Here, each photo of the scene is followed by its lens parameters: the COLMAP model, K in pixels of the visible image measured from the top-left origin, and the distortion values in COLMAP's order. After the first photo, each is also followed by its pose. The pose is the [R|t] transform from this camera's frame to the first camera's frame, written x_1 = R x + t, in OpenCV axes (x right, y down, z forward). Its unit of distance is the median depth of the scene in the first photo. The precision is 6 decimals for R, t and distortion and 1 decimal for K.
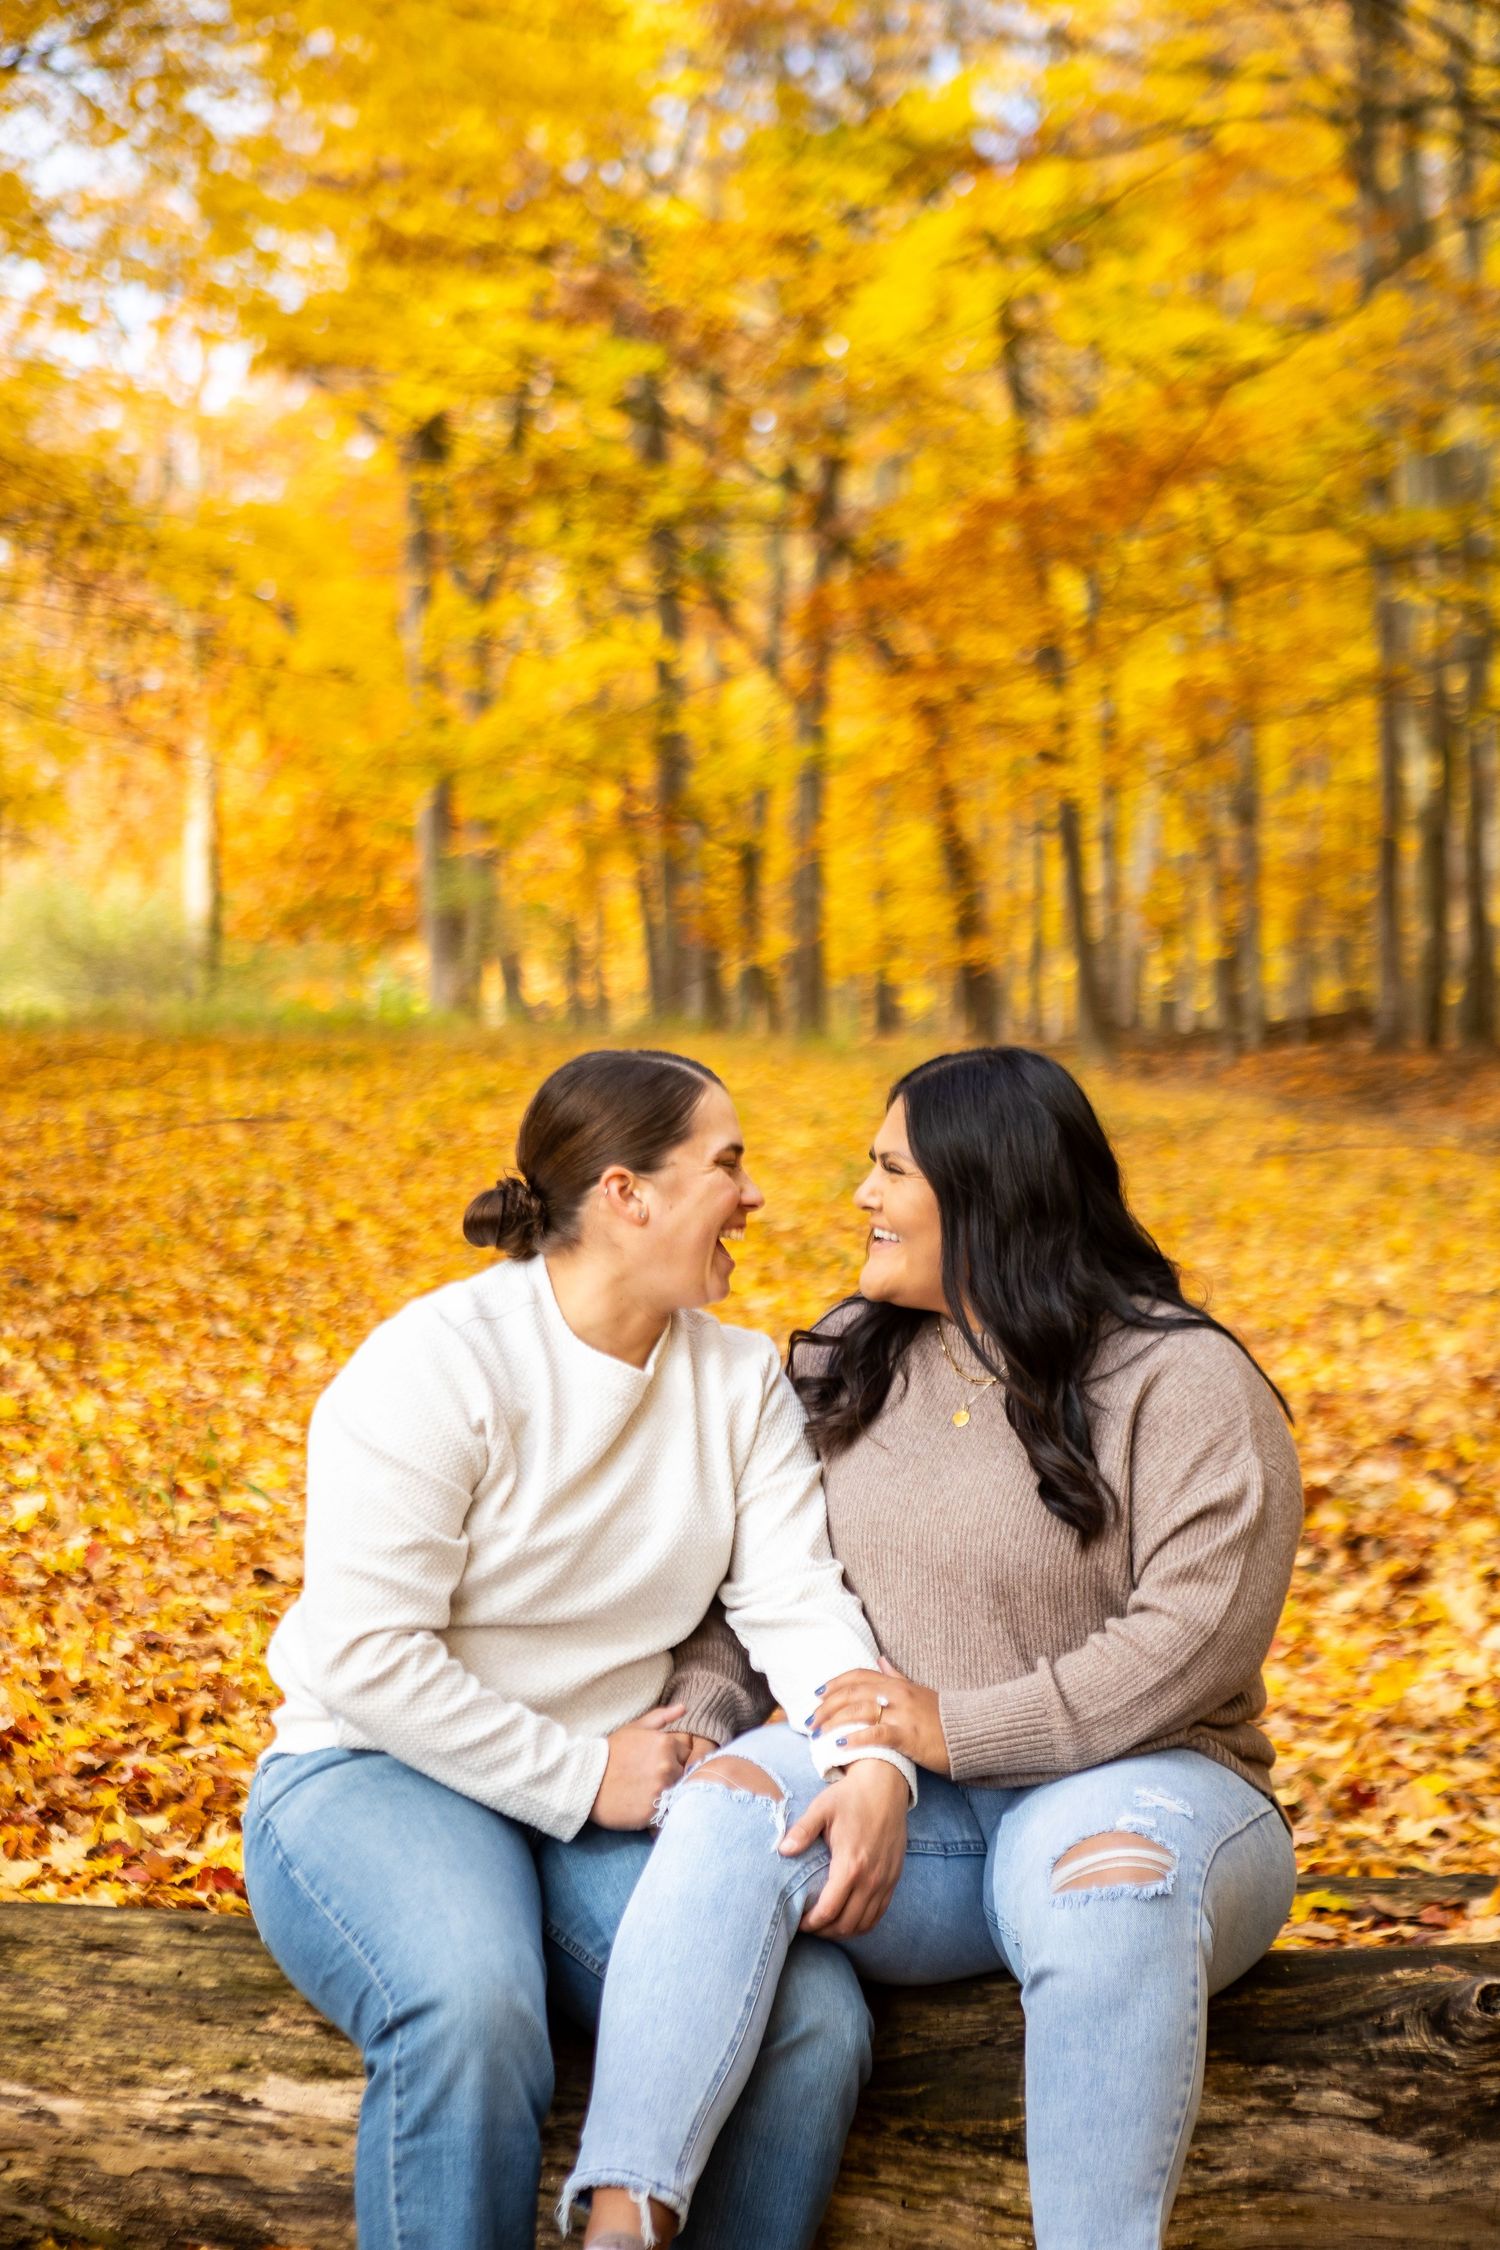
lens RADIAL K [[4530.2, 0, 749.0], [0, 4530.2, 1126.7], [0, 0, 1]] dist [-0.011203, 0.000000]
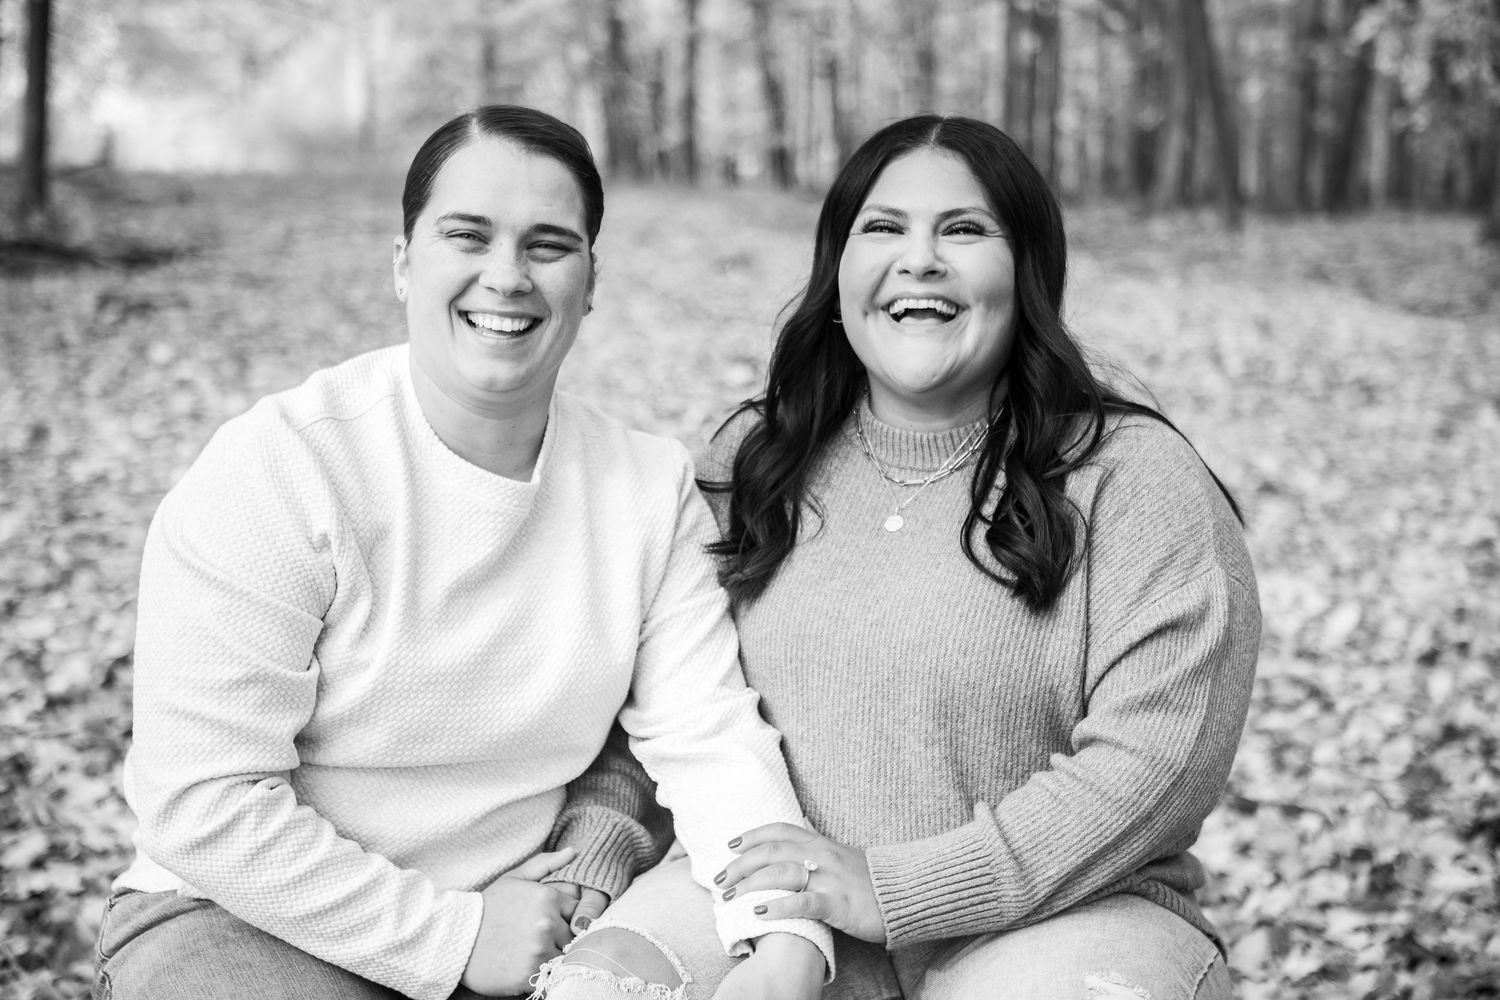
lens RADIAL K [[2282.5, 0, 744.2], [0, 2282.5, 497.6], [0, 0, 1]] dist [0.060780, 0.000000]
pose [[0.999241, 0.004631, 0.038665, 0.000807], [-0.008948, 0.993641, 0.112242, 0.010155], [-0.037900, -0.112502, 0.992928, 0.564364]]
